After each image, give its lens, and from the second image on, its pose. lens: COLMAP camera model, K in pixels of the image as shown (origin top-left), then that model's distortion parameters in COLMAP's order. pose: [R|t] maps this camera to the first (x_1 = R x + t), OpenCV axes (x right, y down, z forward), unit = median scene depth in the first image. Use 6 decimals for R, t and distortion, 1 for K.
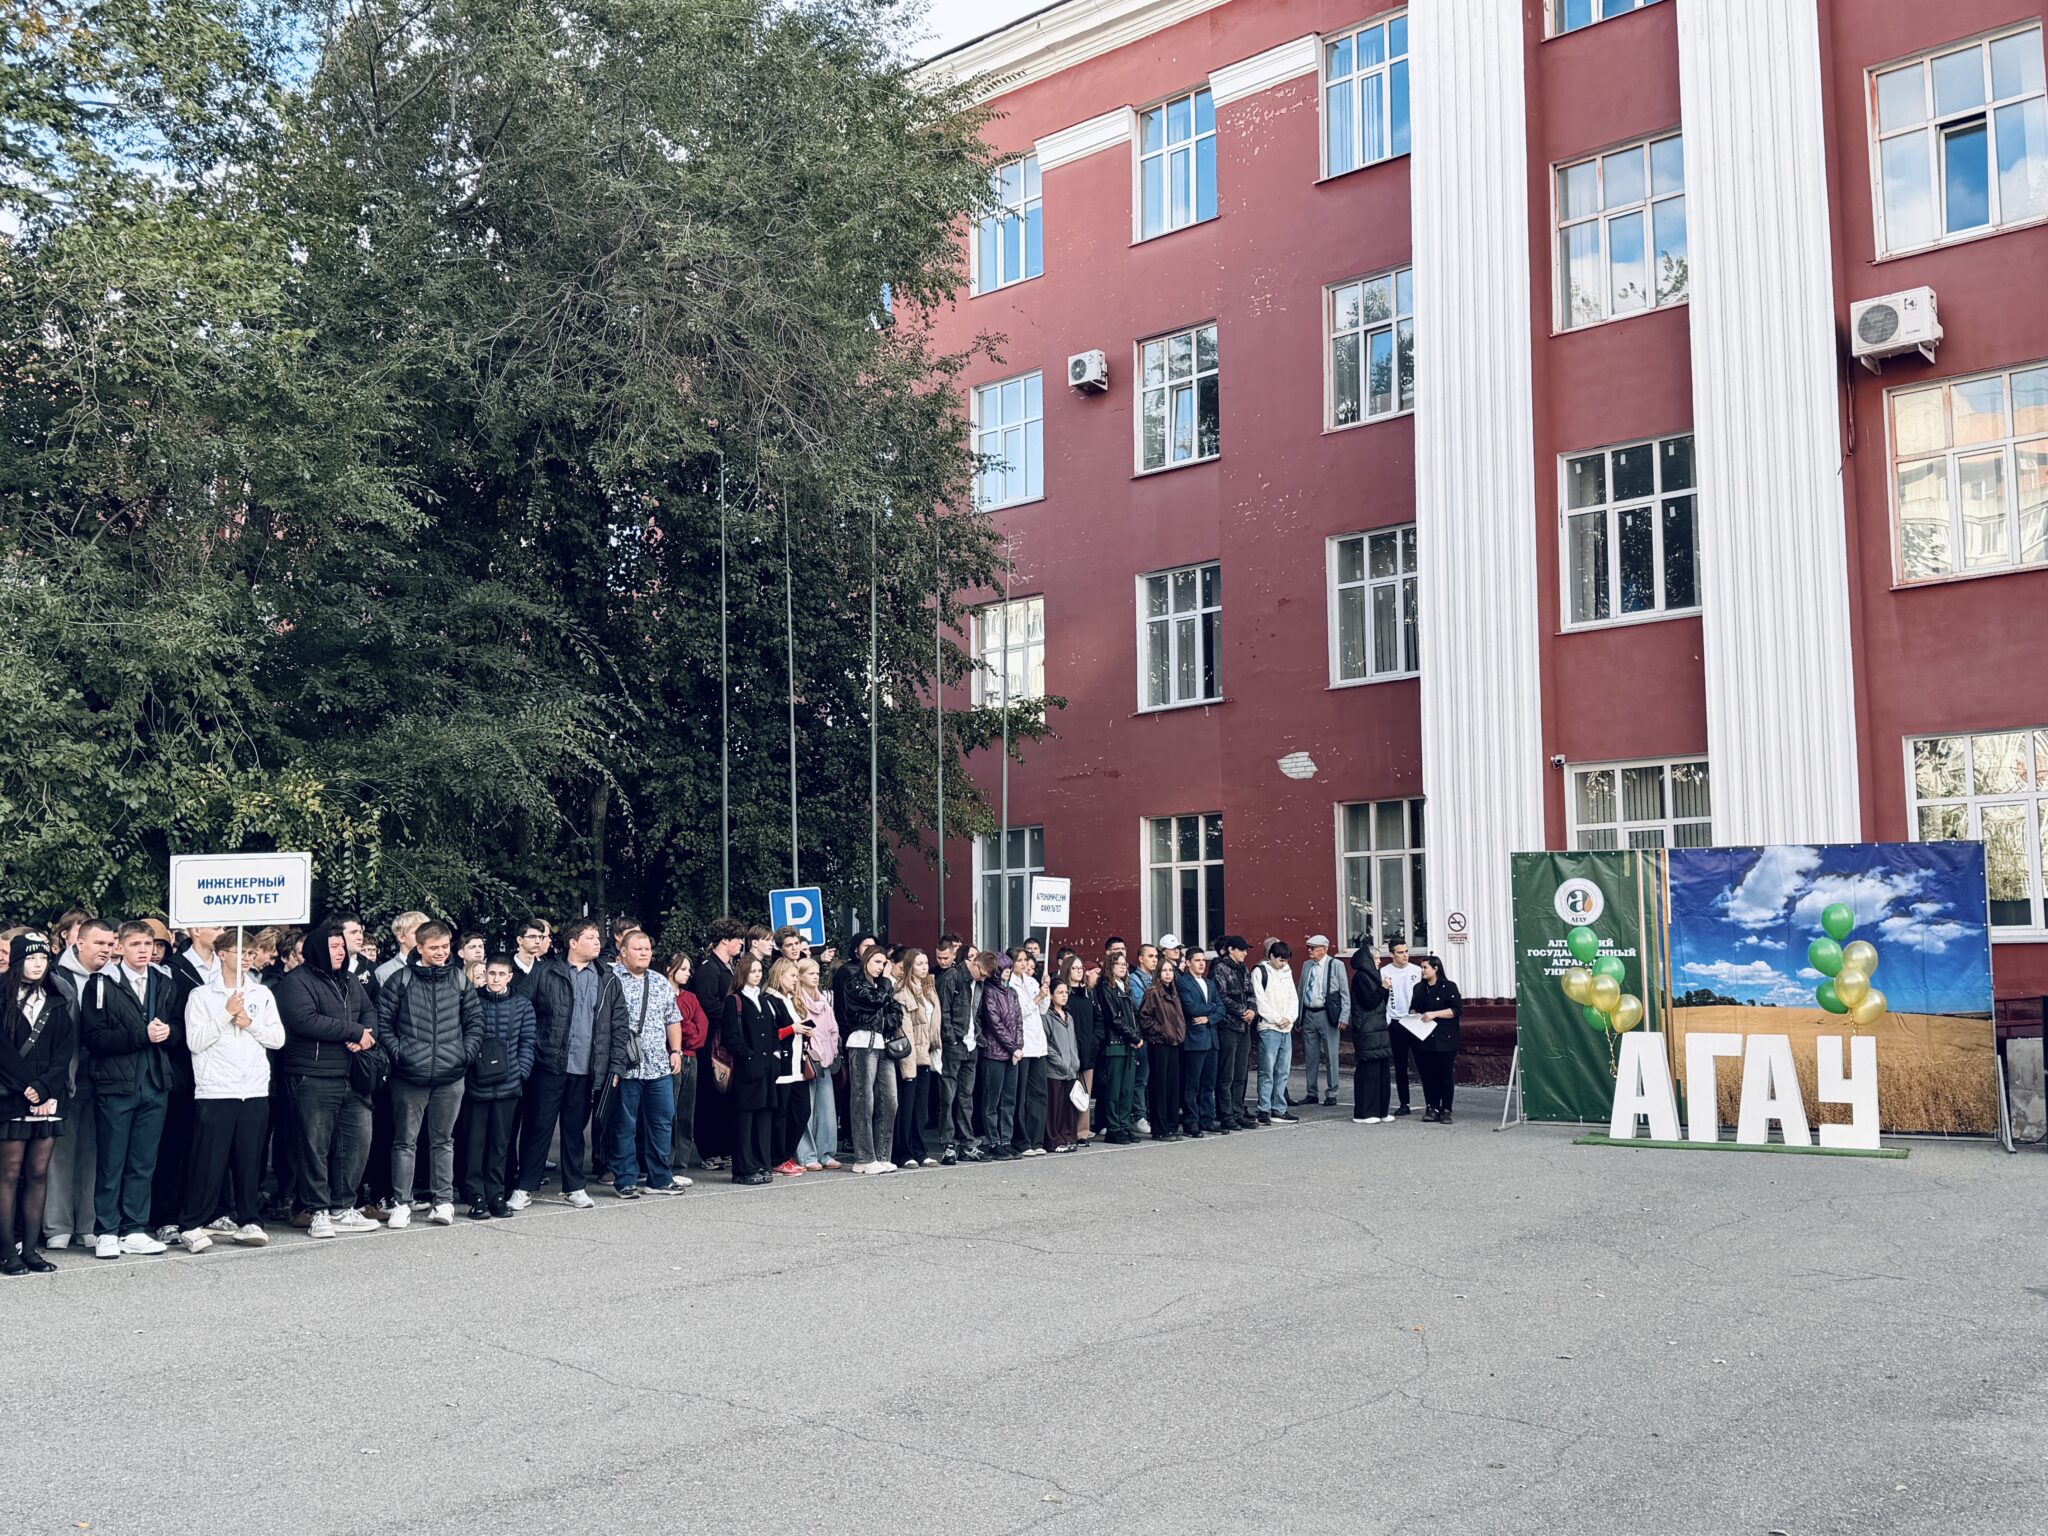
lens RADIAL K [[1954.1, 0, 1014.7], [0, 1954.1, 789.5], [0, 0, 1]] dist [0.032326, 0.000000]
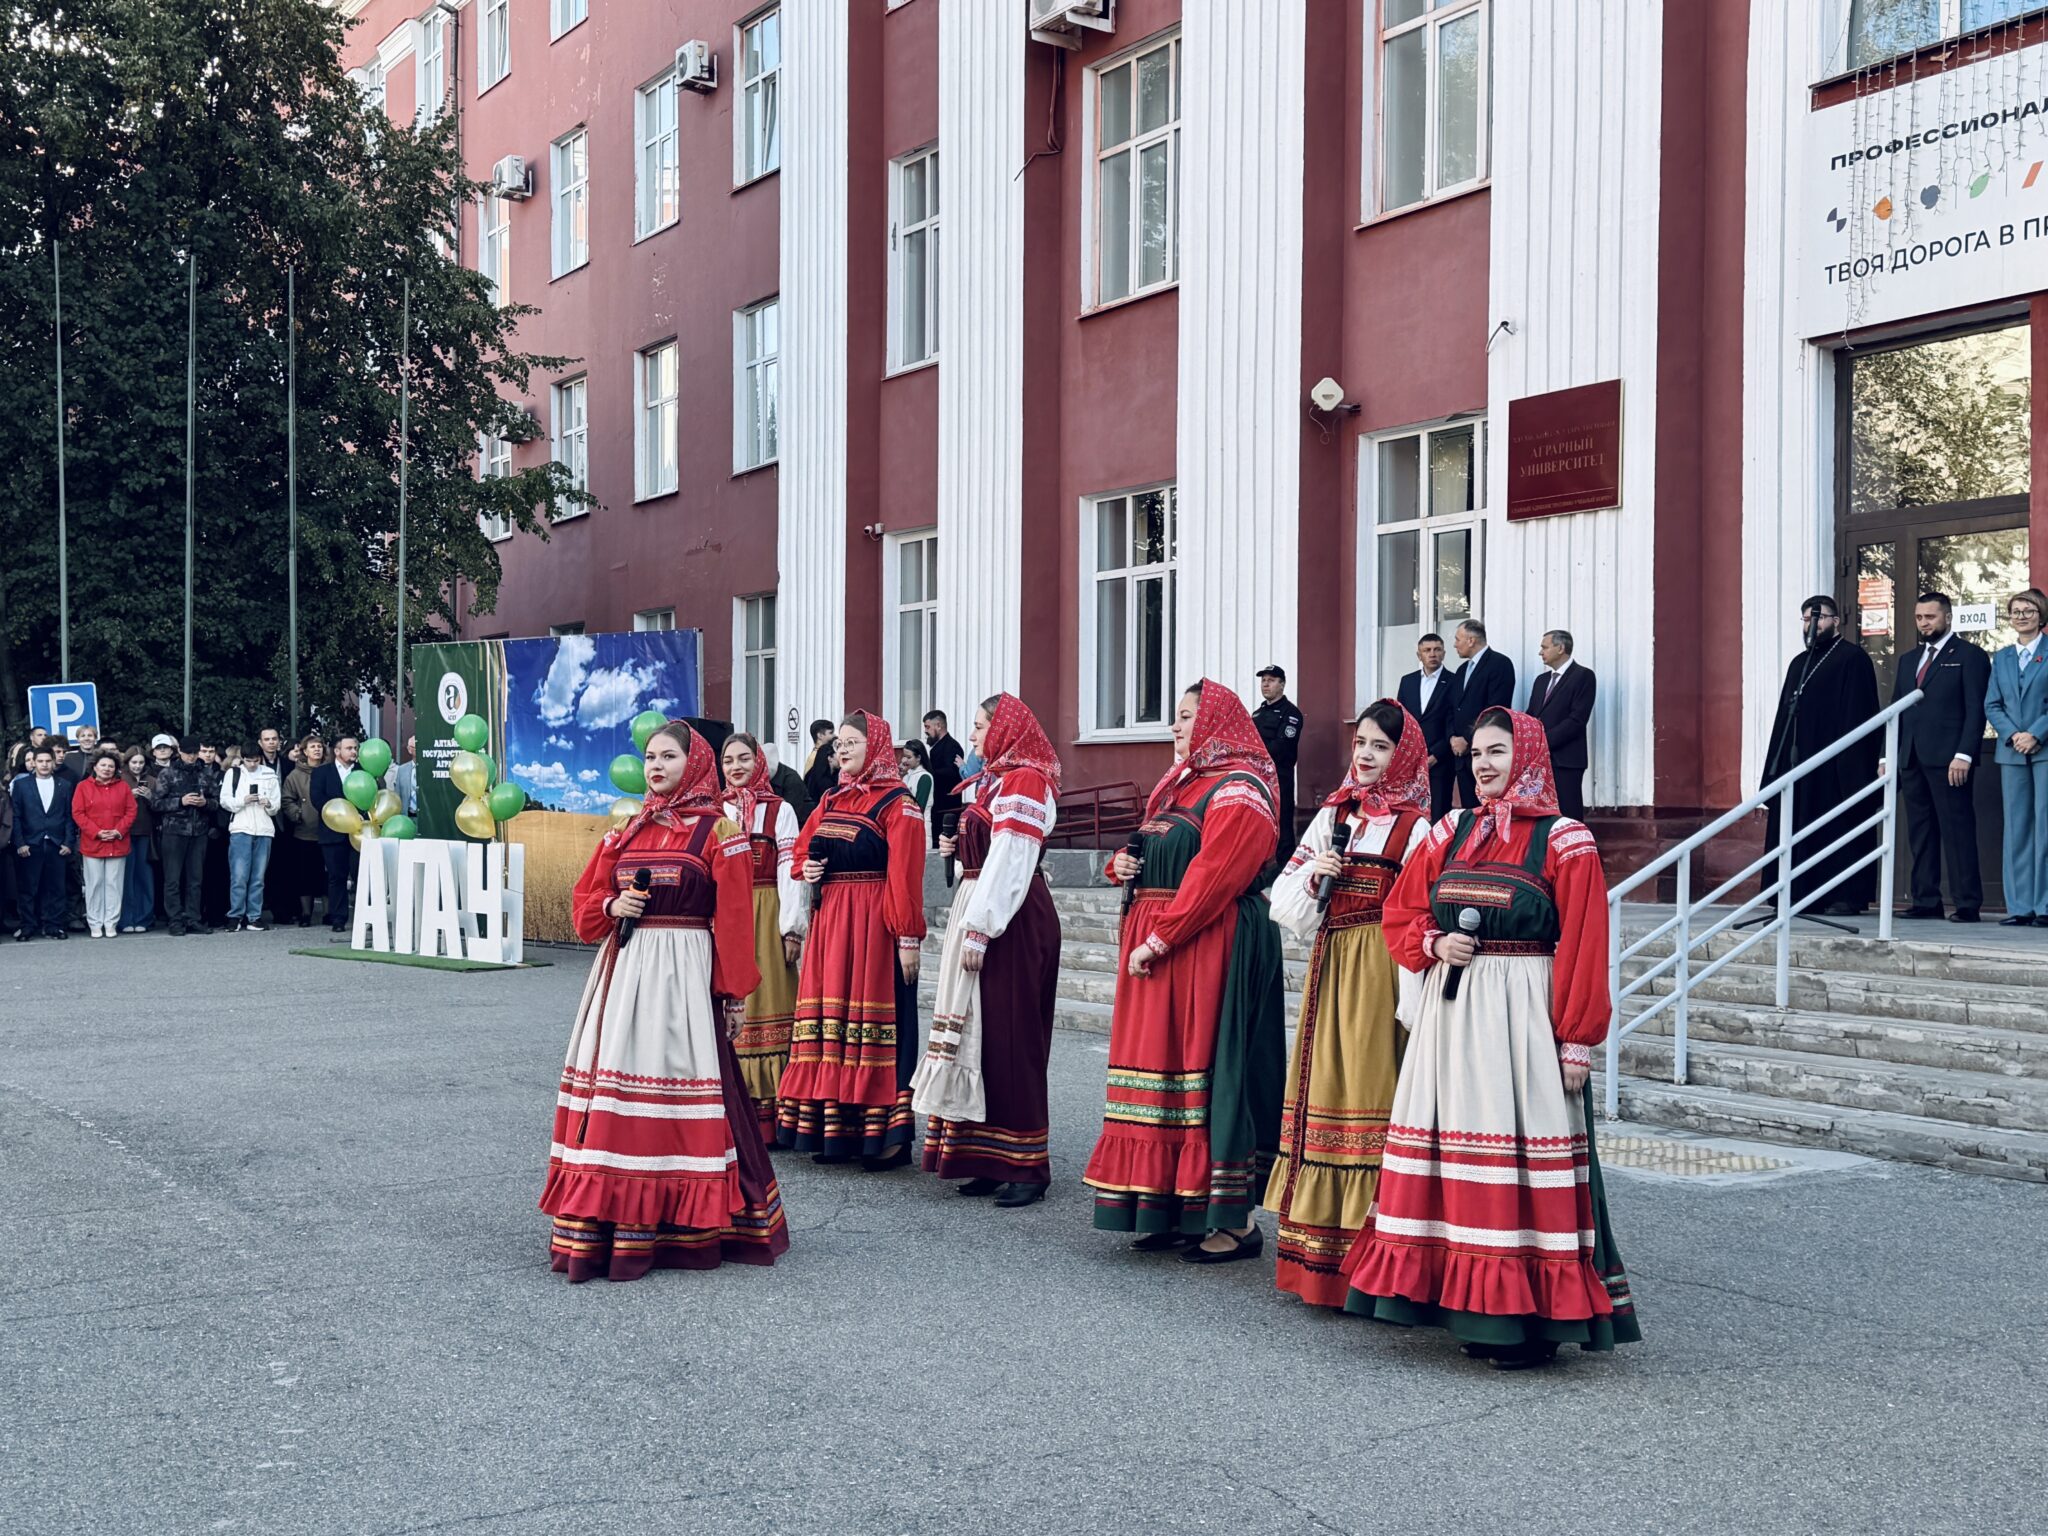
lens RADIAL K [[2511.3, 0, 1019.8], [0, 2511.3, 783.4], [0, 0, 1]] dist [0.100105, 0.000000]
pose [[0.947659, 0.007101, -0.319204, 0.914313], [0.023434, 0.995509, 0.091718, -0.005222], [0.318422, -0.094398, 0.943237, -0.036025]]
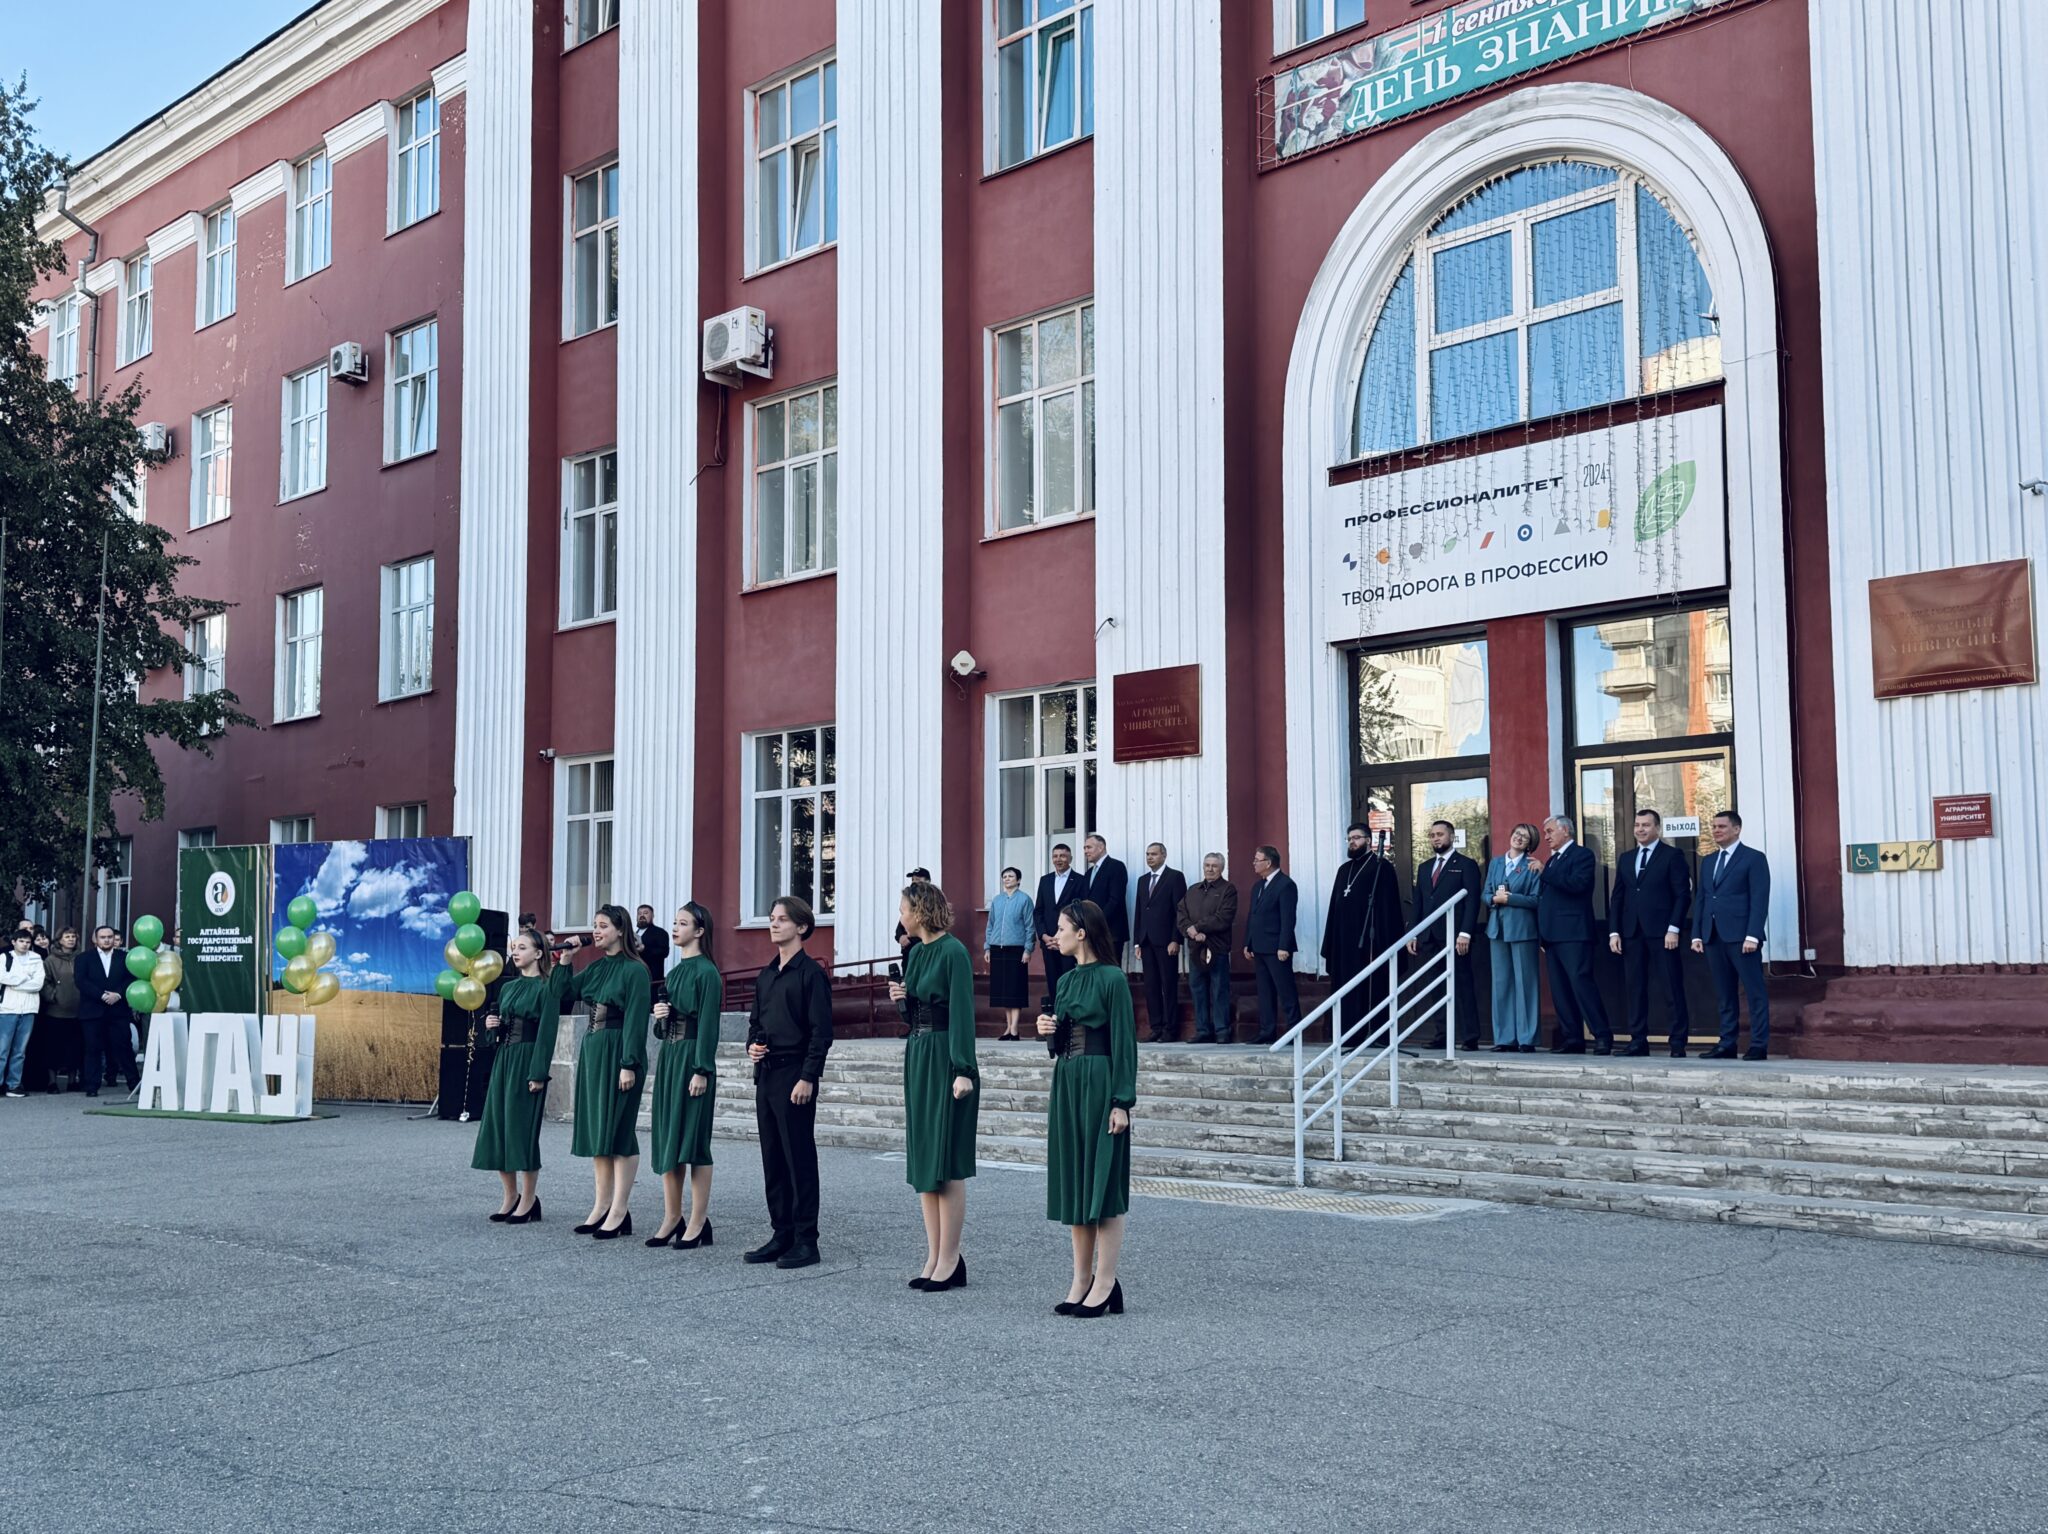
lens RADIAL K [[2154.4, 0, 1032.5], [0, 2154.4, 766.6], [0, 0, 1]] dist [0.102119, 0.000000]
pose [[0.997223, -0.006368, -0.074205, 0.823962], [0.006662, 0.999971, 0.003714, -0.014459], [0.074180, -0.004198, 0.997236, -0.174174]]
